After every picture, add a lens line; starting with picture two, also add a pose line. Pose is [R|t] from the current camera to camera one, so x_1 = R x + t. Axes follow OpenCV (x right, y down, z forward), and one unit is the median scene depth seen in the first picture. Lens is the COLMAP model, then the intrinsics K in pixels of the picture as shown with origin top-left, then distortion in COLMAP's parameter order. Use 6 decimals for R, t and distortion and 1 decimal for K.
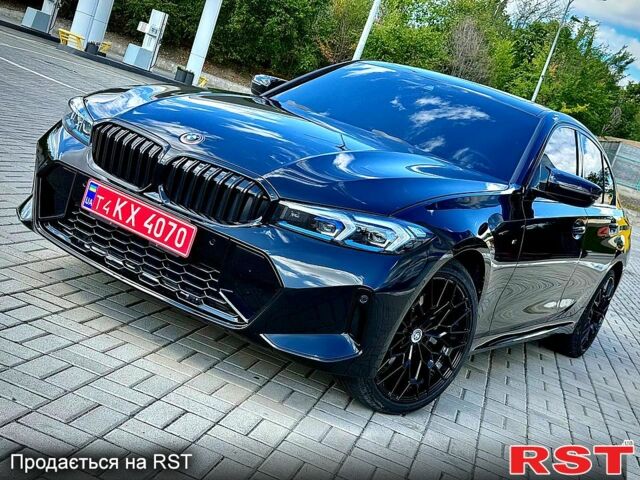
lens RADIAL K [[891.6, 0, 320.0], [0, 891.6, 240.0], [0, 0, 1]] dist [0.095661, -0.001697]
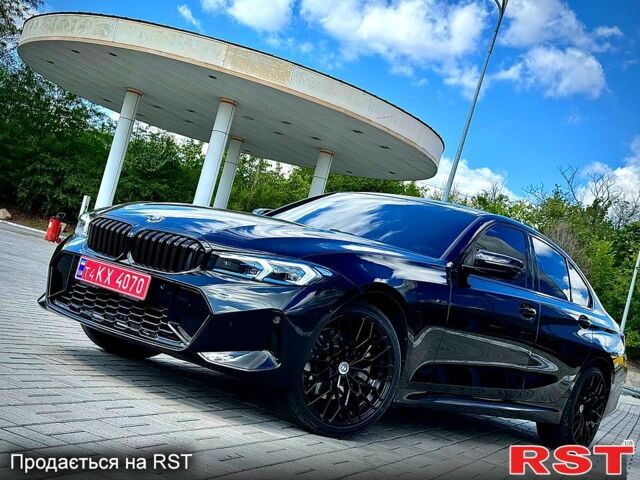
lens RADIAL K [[891.6, 0, 320.0], [0, 891.6, 240.0], [0, 0, 1]] dist [0.095661, -0.001697]
pose [[0.989338, -0.080017, -0.121686, 0.260510], [0.047272, 0.966737, -0.251365, 0.265367], [0.137752, 0.242933, 0.960213, -0.228017]]
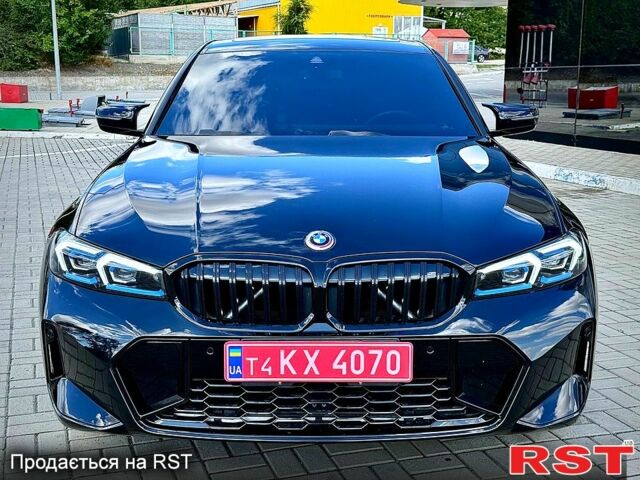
lens RADIAL K [[891.6, 0, 320.0], [0, 891.6, 240.0], [0, 0, 1]] dist [0.095661, -0.001697]
pose [[0.811805, -0.402964, 0.422603, -0.491591], [0.346472, 0.914963, 0.206883, -0.285451], [-0.470032, -0.021529, 0.882387, 0.311379]]
